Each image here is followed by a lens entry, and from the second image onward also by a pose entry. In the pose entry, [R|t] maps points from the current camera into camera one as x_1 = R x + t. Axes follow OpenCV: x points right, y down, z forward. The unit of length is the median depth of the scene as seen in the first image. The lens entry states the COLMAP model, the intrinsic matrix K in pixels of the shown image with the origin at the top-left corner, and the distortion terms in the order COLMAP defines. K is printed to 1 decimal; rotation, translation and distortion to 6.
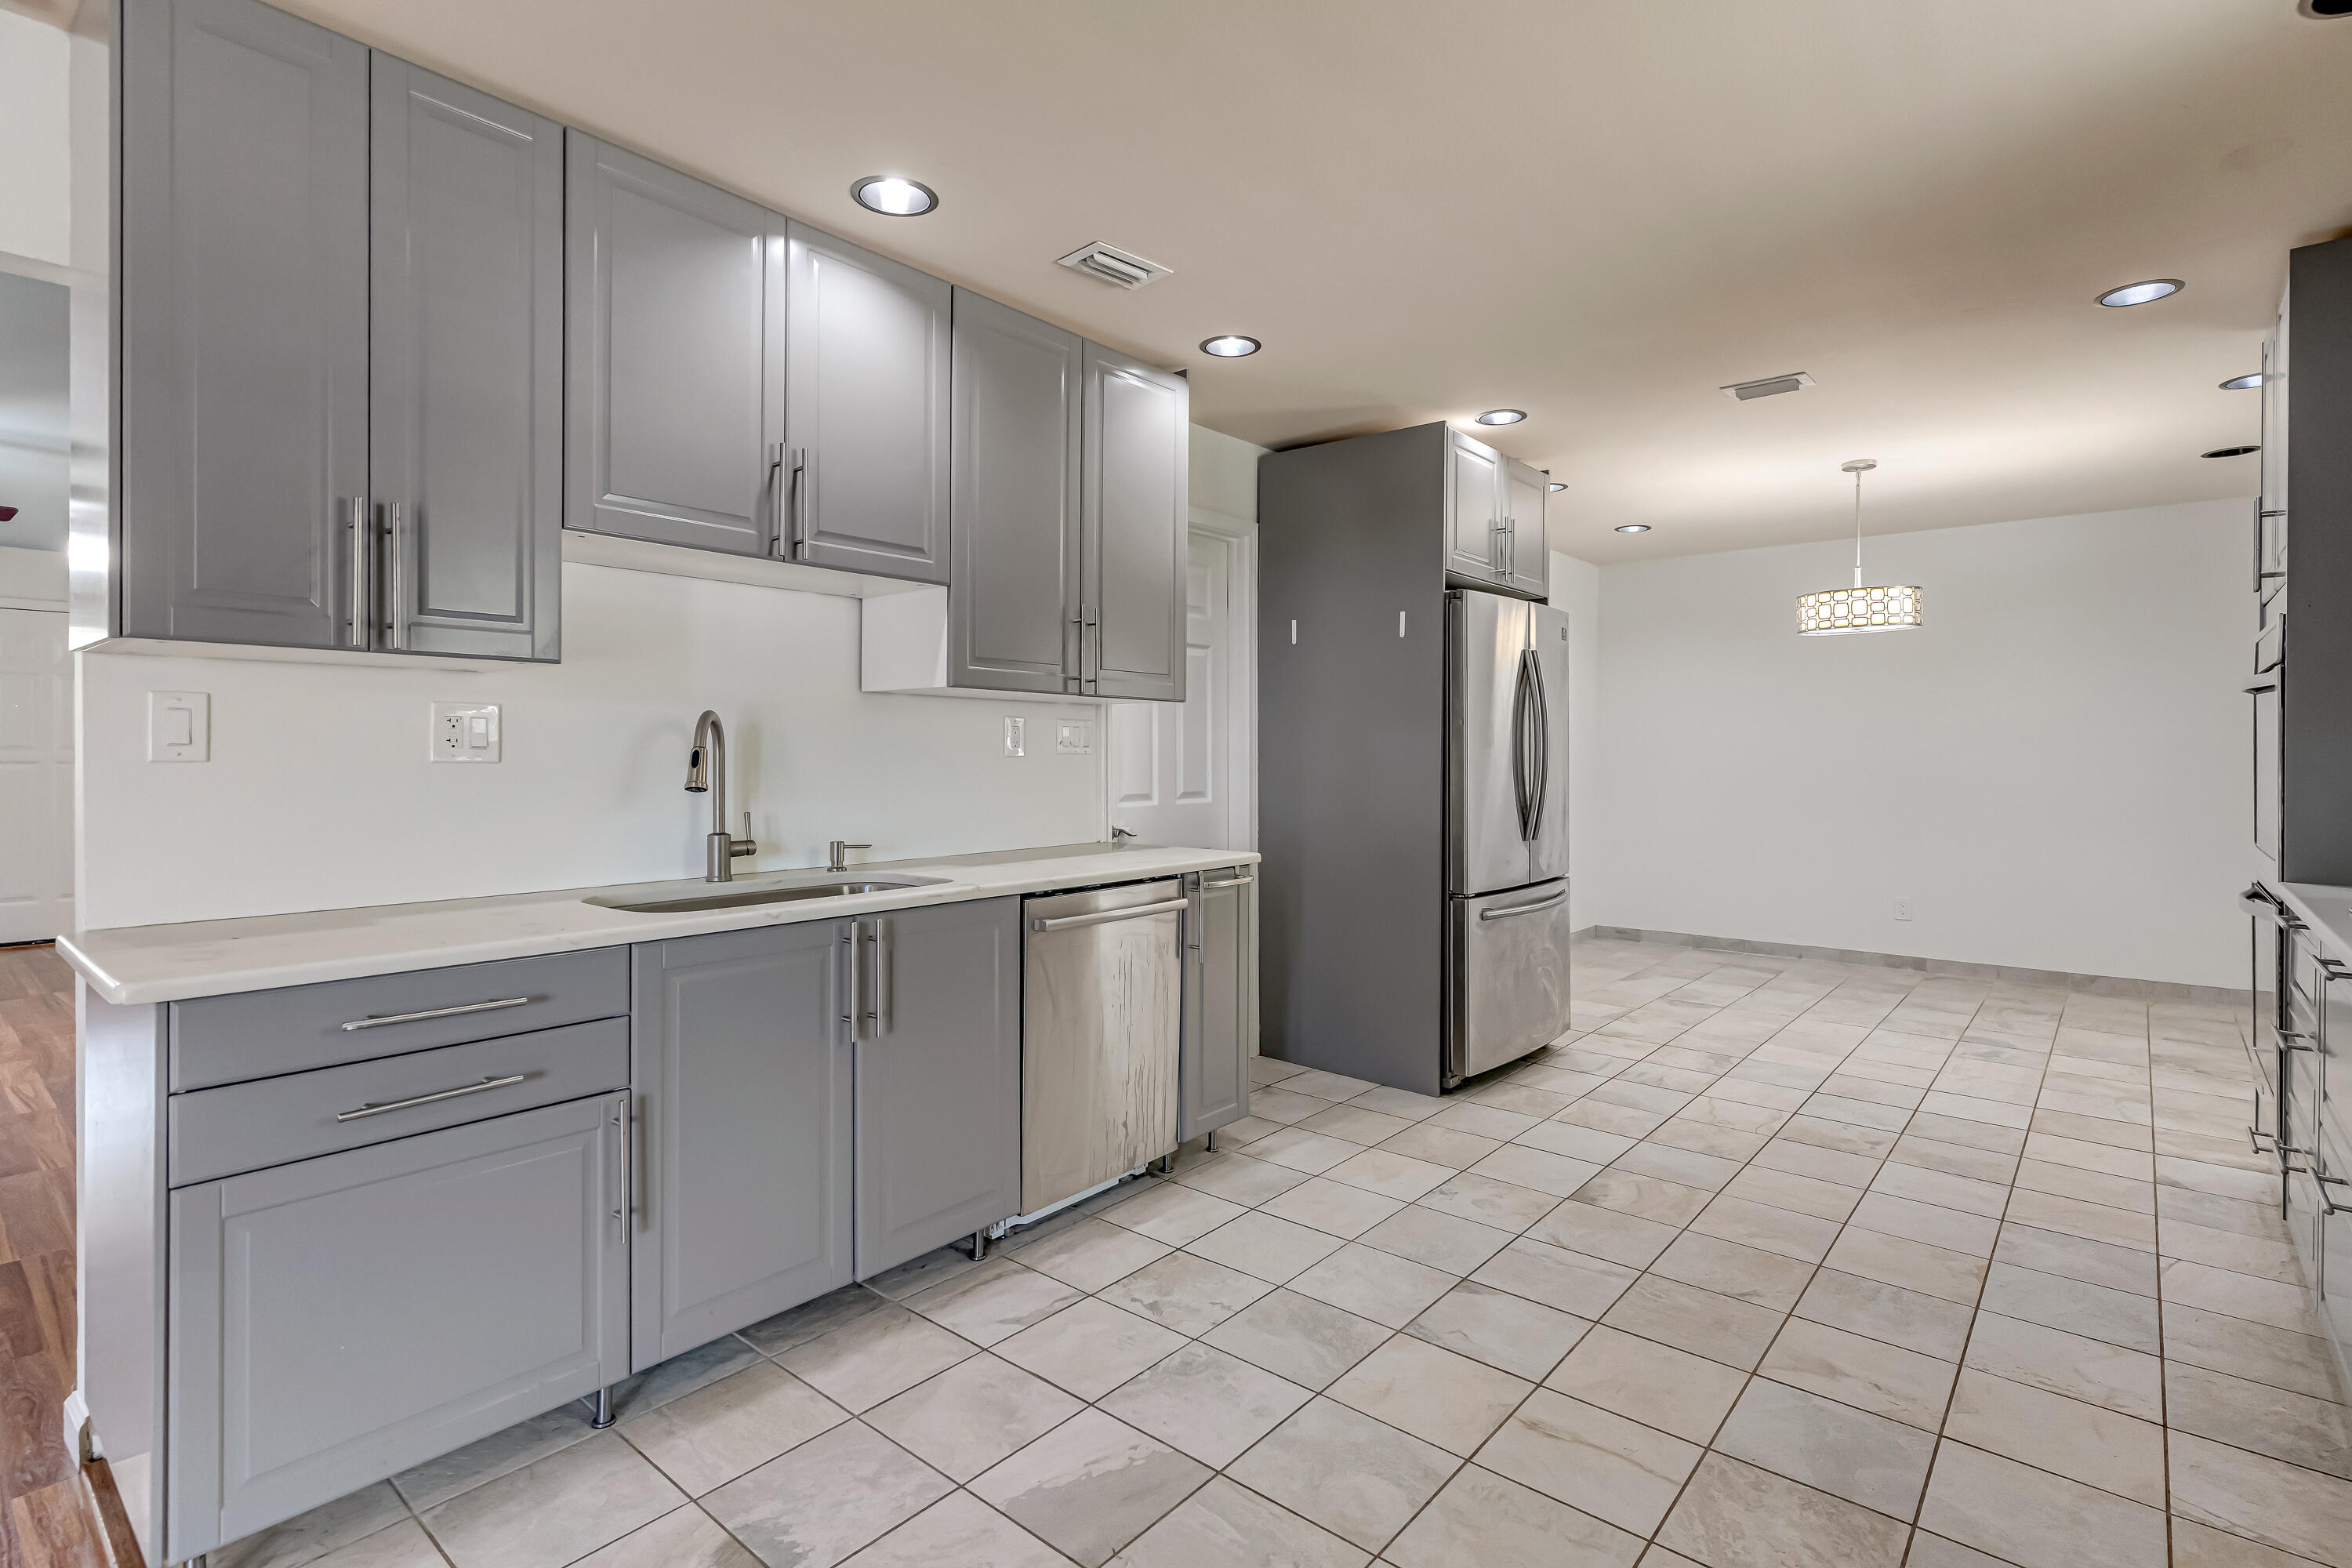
lens RADIAL K [[1122.9, 0, 1180.1], [0, 1122.9, 754.4], [0, 0, 1]] dist [0.006135, -0.001684]
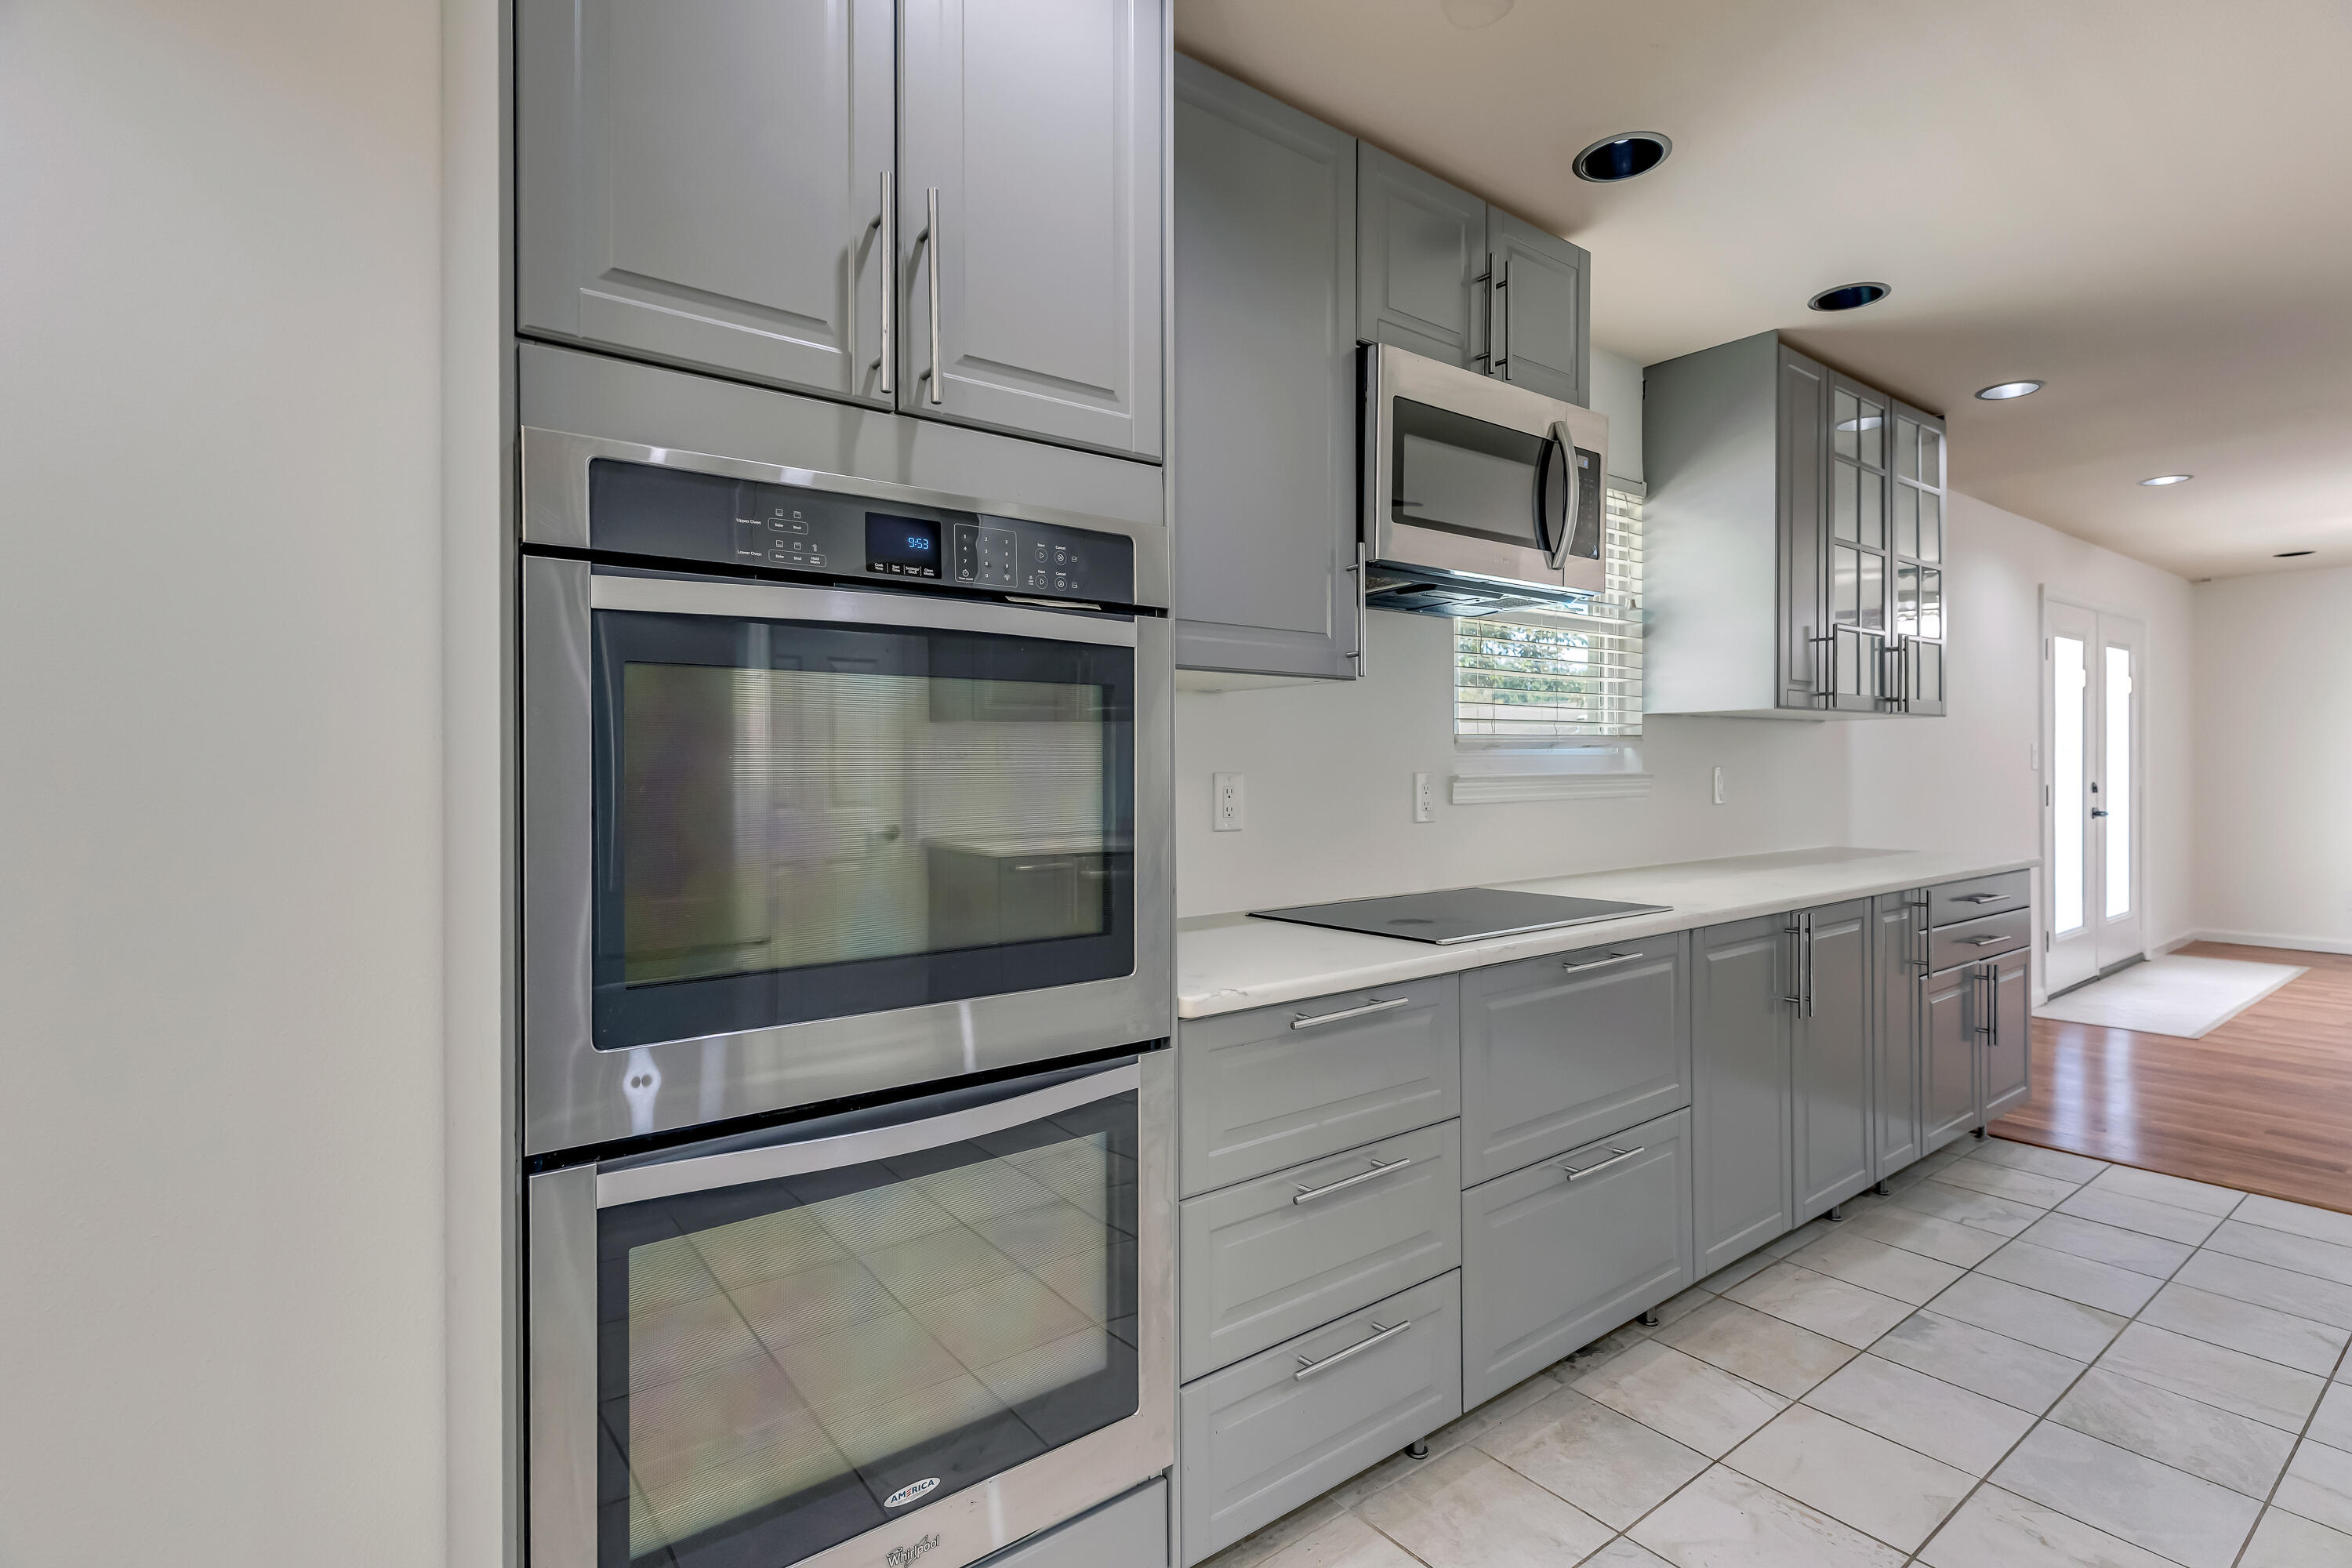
lens RADIAL K [[1122.9, 0, 1169.1], [0, 1122.9, 770.8], [0, 0, 1]] dist [0.006135, -0.001684]
pose [[-0.976915, 0.003017, 0.213605, 0.760658], [0.004382, 0.999973, 0.005918, -0.005256], [-0.213581, 0.006717, -0.976902, 1.383318]]
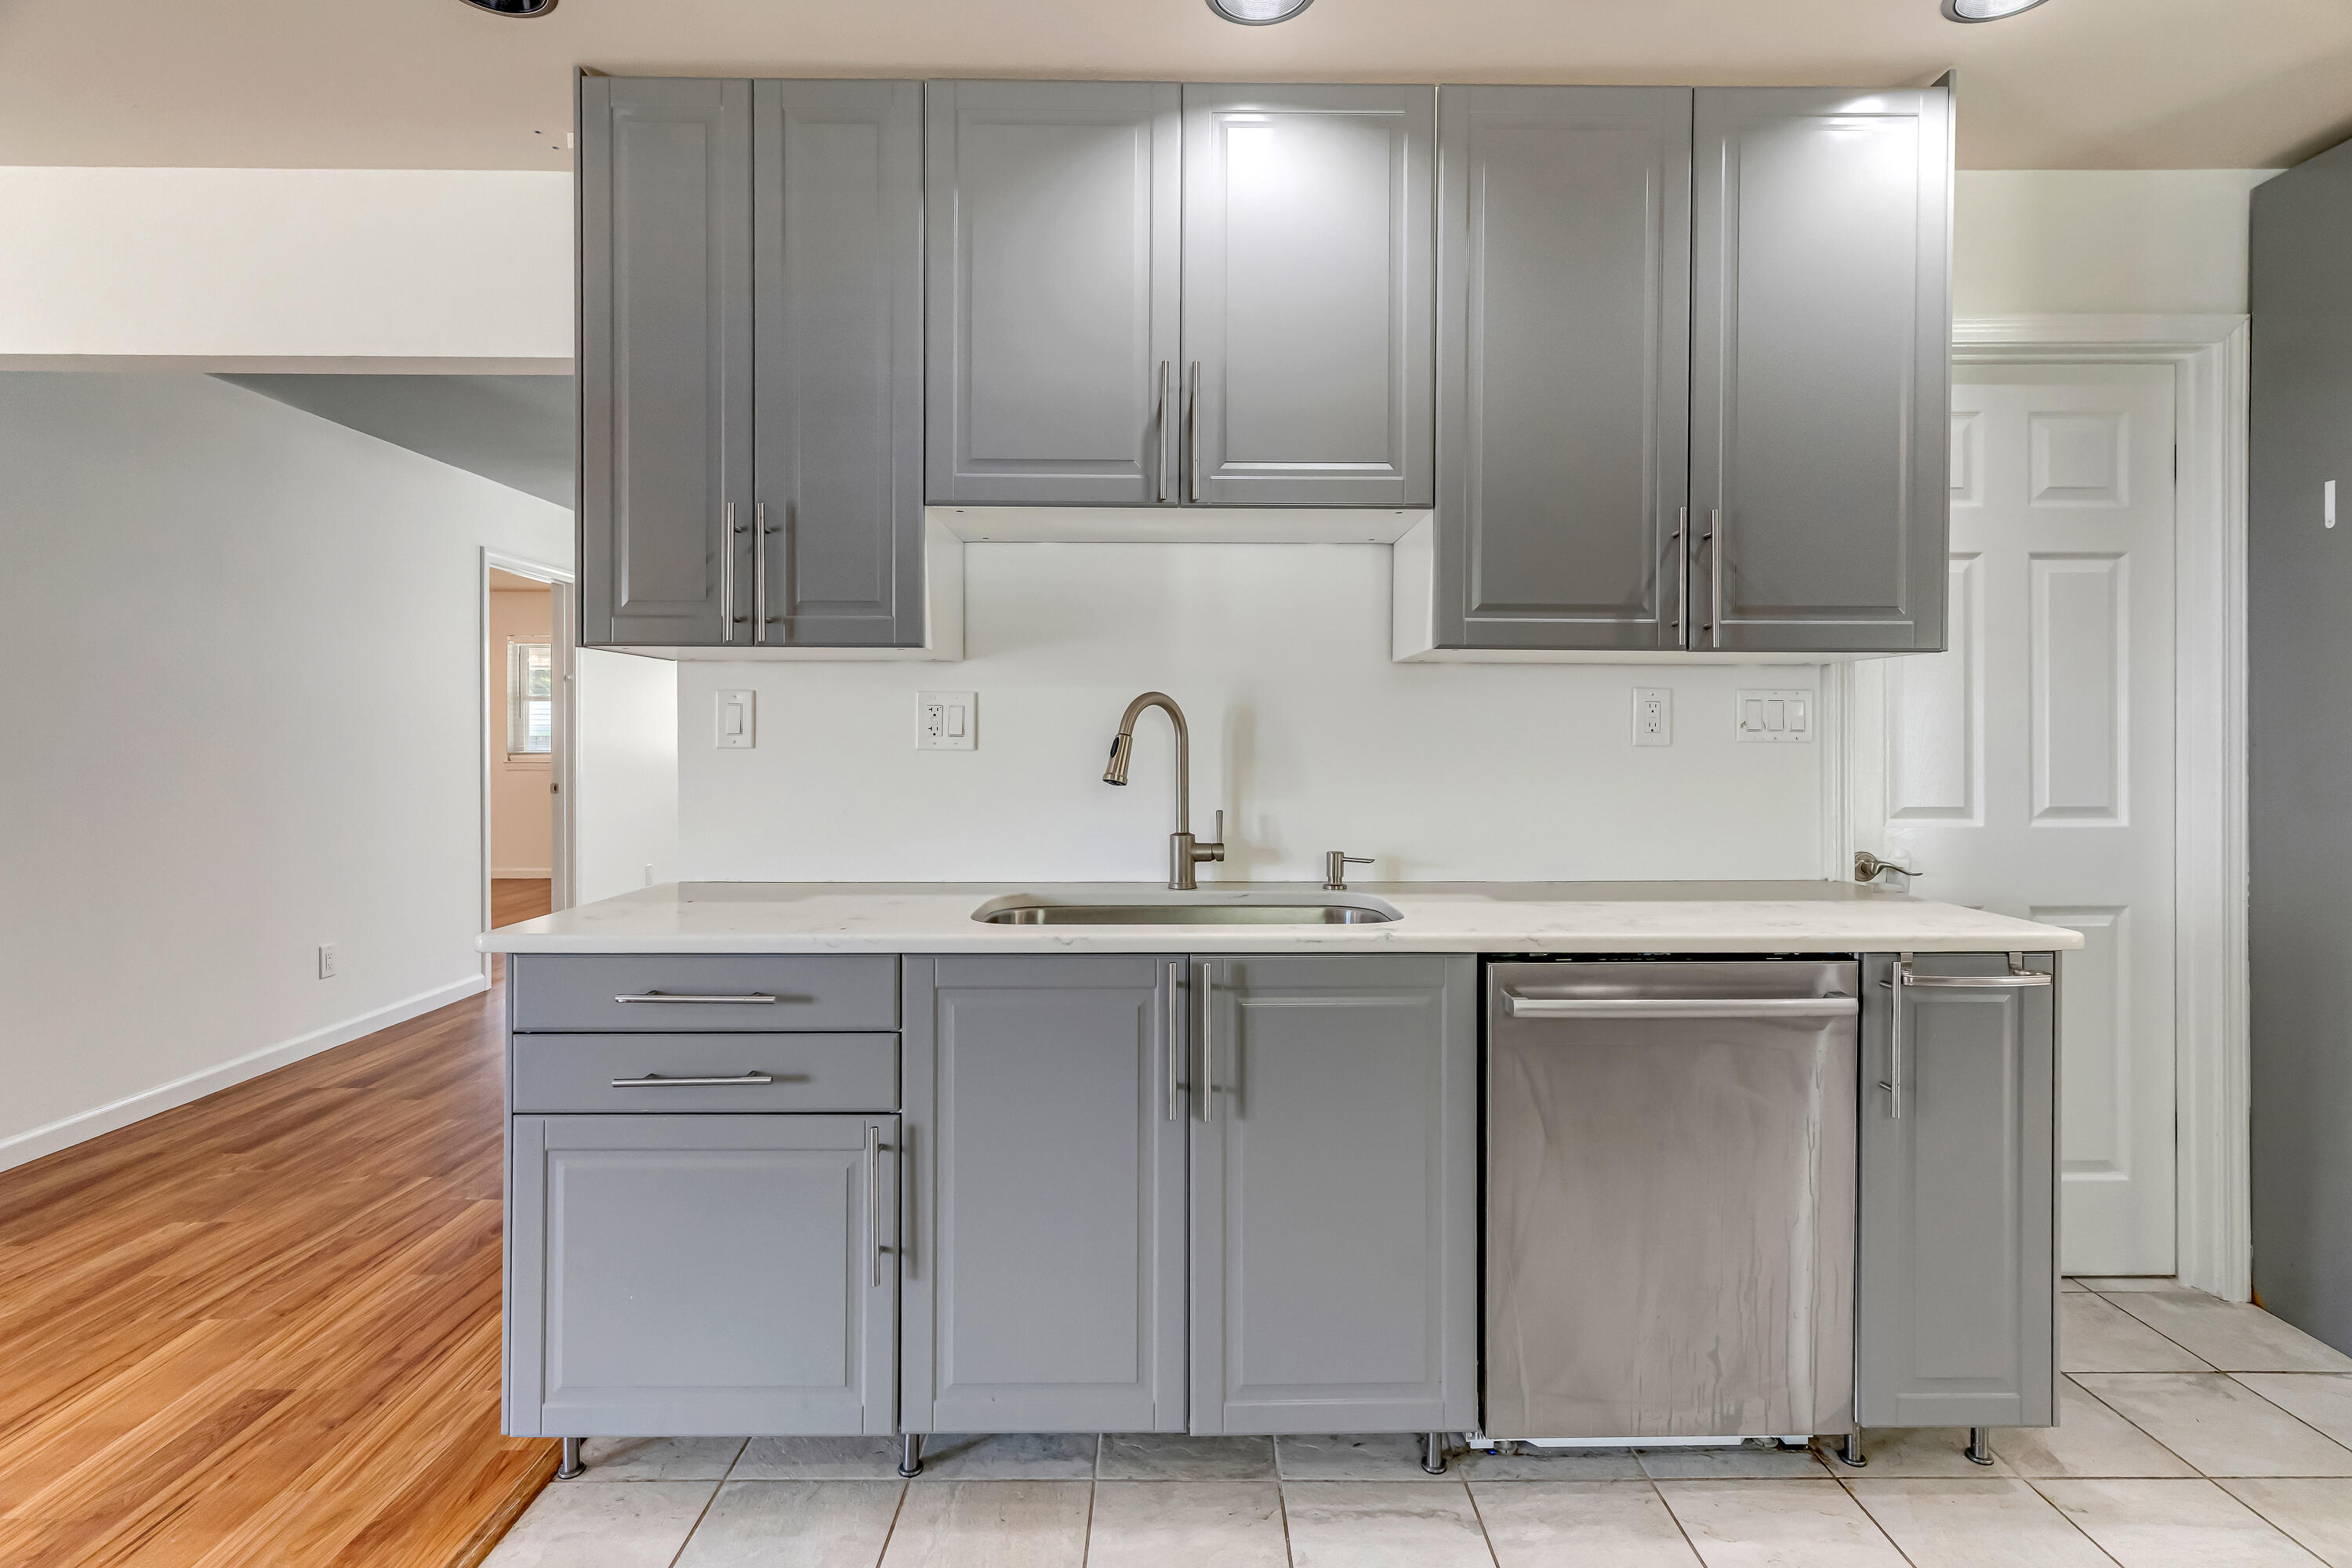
lens RADIAL K [[1122.9, 0, 1181.7], [0, 1122.9, 744.3], [0, 0, 1]] dist [0.006135, -0.001684]
pose [[0.648098, 0.000782, -0.761557, 0.223850], [-0.000163, 1.000000, 0.000888, 0.000629], [0.761557, -0.000451, 0.648097, 0.388976]]
